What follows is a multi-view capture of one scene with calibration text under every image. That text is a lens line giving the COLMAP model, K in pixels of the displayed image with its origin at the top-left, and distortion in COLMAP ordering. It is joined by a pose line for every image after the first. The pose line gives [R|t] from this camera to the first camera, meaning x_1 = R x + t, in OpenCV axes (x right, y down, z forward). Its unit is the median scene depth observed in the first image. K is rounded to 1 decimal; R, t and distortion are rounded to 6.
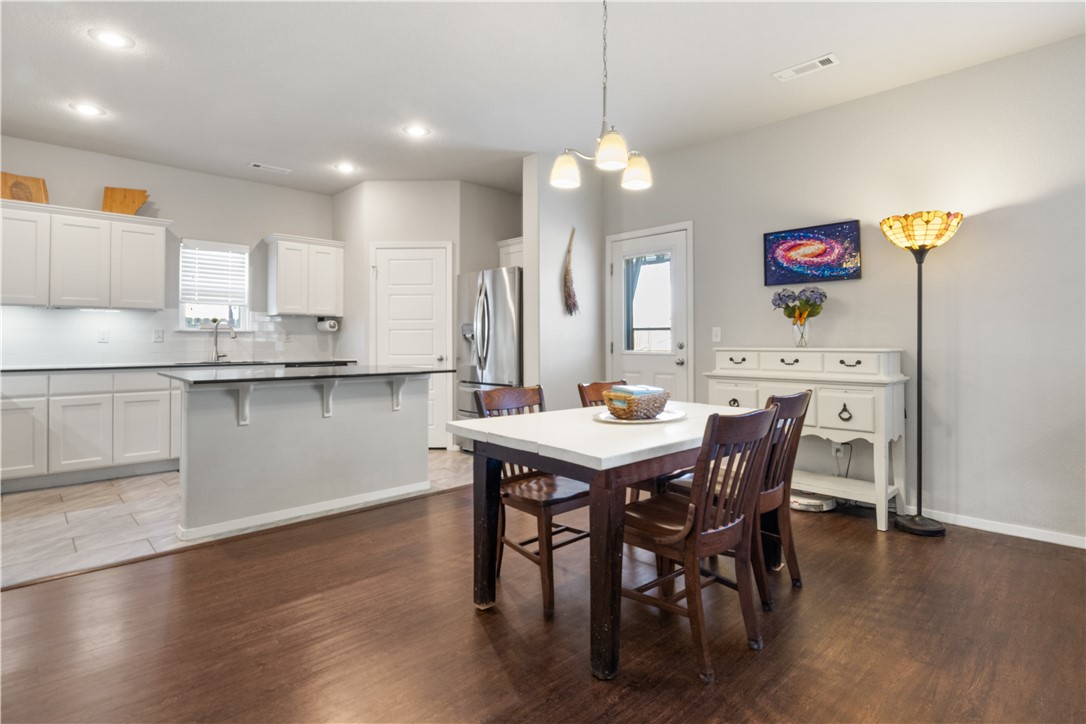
lens RADIAL K [[546.9, 0, 554.2], [0, 546.9, 338.9], [0, 0, 1]] dist [0.002371, -0.003838]
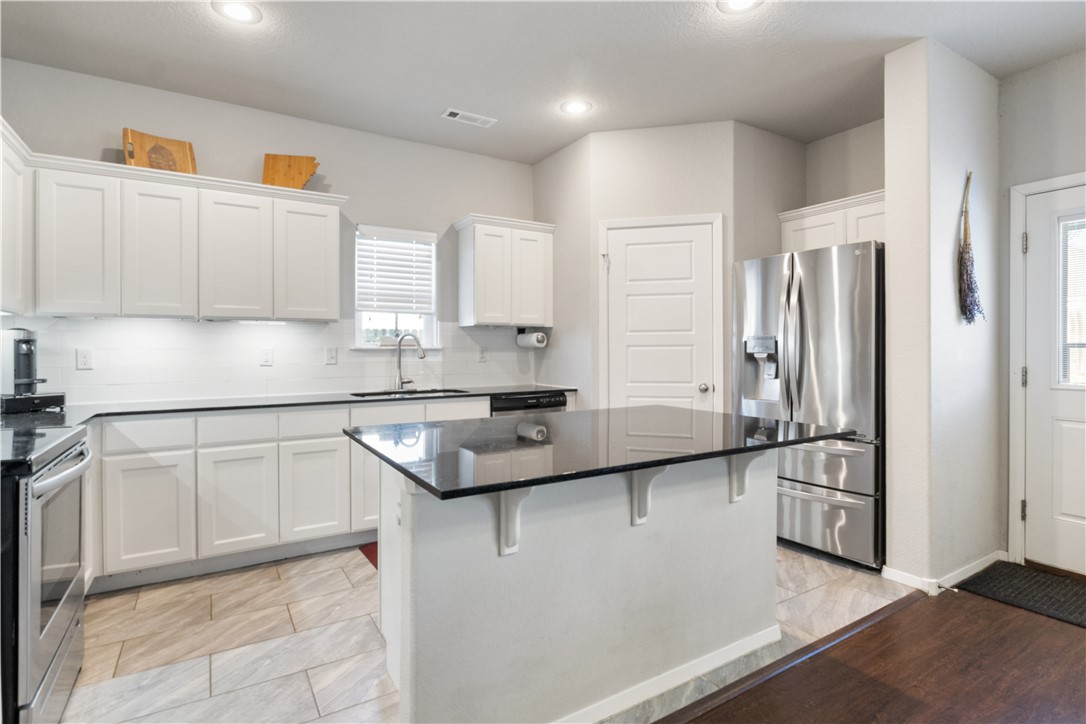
lens RADIAL K [[546.9, 0, 563.4], [0, 546.9, 355.4], [0, 0, 1]] dist [0.002371, -0.003838]
pose [[0.979956, 0.001065, -0.199211, -0.274323], [0.002701, 0.999823, 0.018633, -0.020019], [0.199195, -0.018798, 0.979780, 0.344155]]
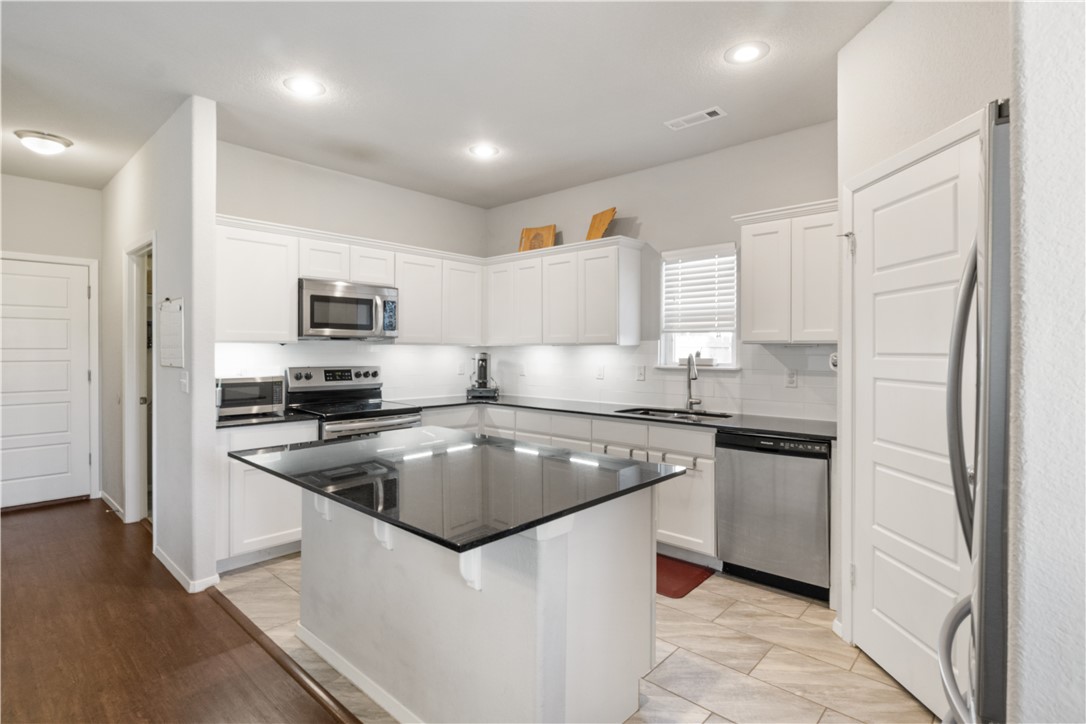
lens RADIAL K [[546.9, 0, 539.5], [0, 546.9, 352.2], [0, 0, 1]] dist [0.002371, -0.003838]
pose [[0.055108, 0.004863, -0.998469, 0.117803], [0.001981, 0.999986, 0.004980, -0.043804], [0.998478, -0.002253, 0.055098, 0.822547]]
